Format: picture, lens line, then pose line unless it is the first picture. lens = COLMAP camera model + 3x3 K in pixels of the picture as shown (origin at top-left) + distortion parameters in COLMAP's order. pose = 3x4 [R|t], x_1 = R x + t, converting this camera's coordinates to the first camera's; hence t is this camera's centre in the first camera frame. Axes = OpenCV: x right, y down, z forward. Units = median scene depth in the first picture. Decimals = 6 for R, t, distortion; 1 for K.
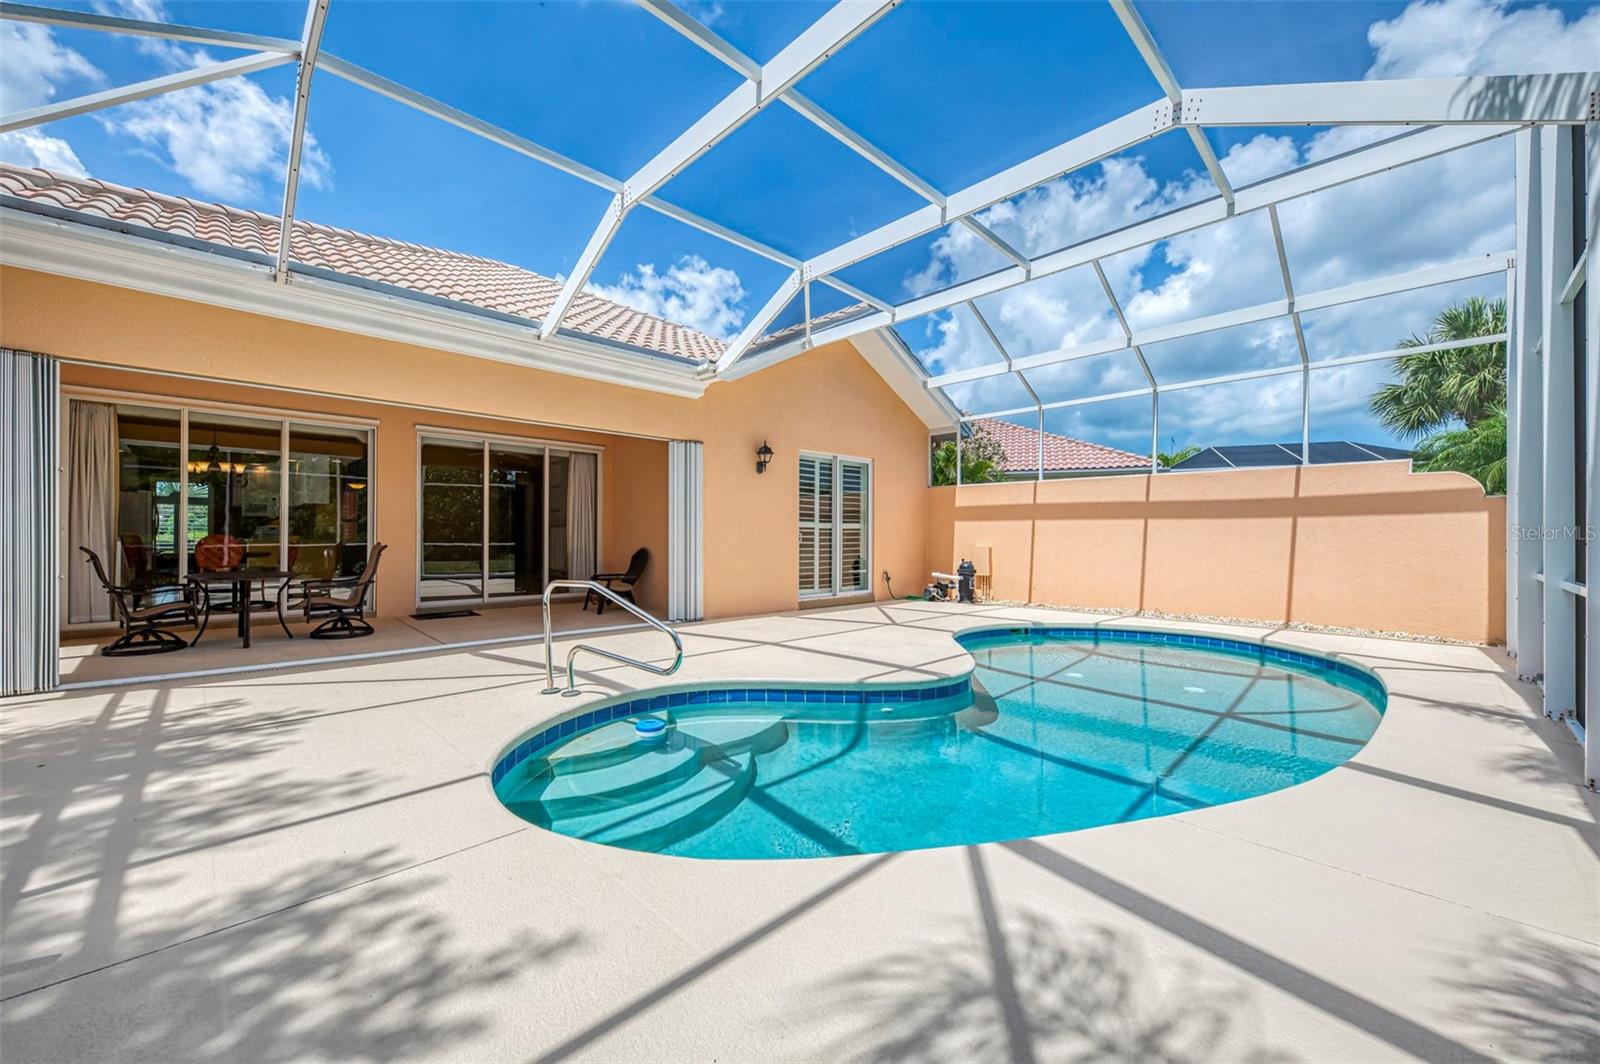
lens RADIAL K [[639.0, 0, 793.6], [0, 639.0, 539.8], [0, 0, 1]] dist [-0.000298, -0.000251]
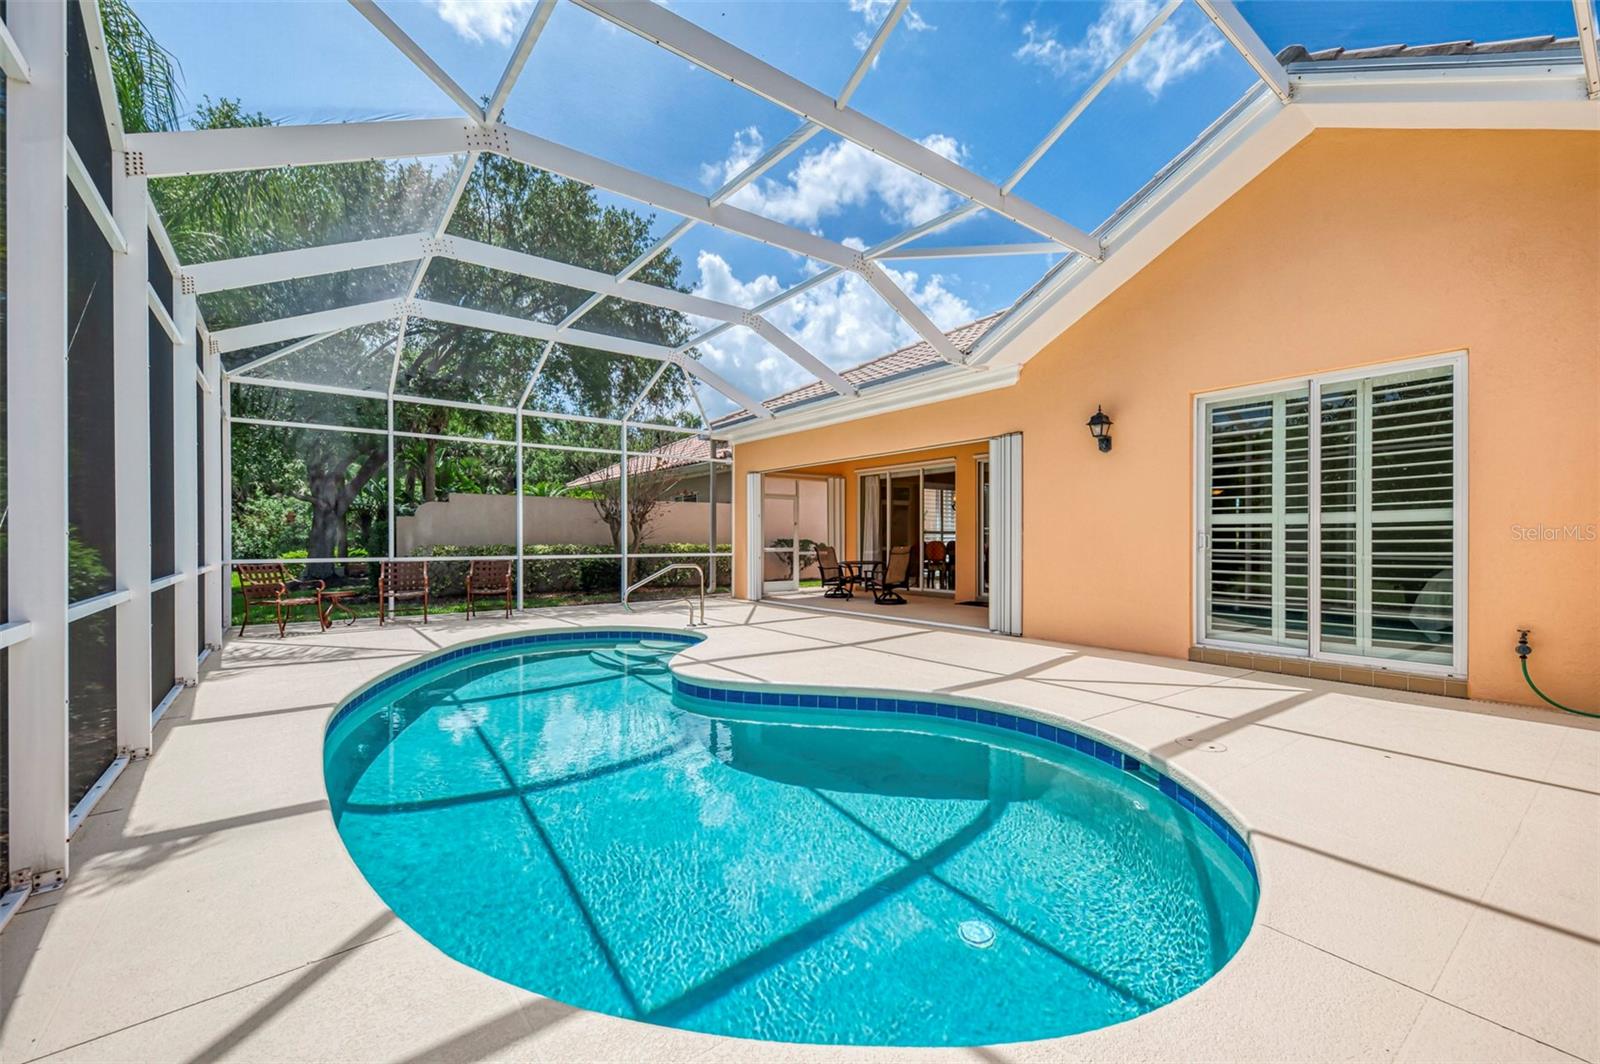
lens RADIAL K [[721.1, 0, 807.8], [0, 721.1, 541.8], [0, 0, 1]] dist [0.000271, 0.000010]
pose [[-0.155129, -0.005563, -0.987879, 0.697024], [-0.004463, 0.999978, -0.004930, 0.001435], [0.987884, 0.003644, -0.155151, 0.697972]]
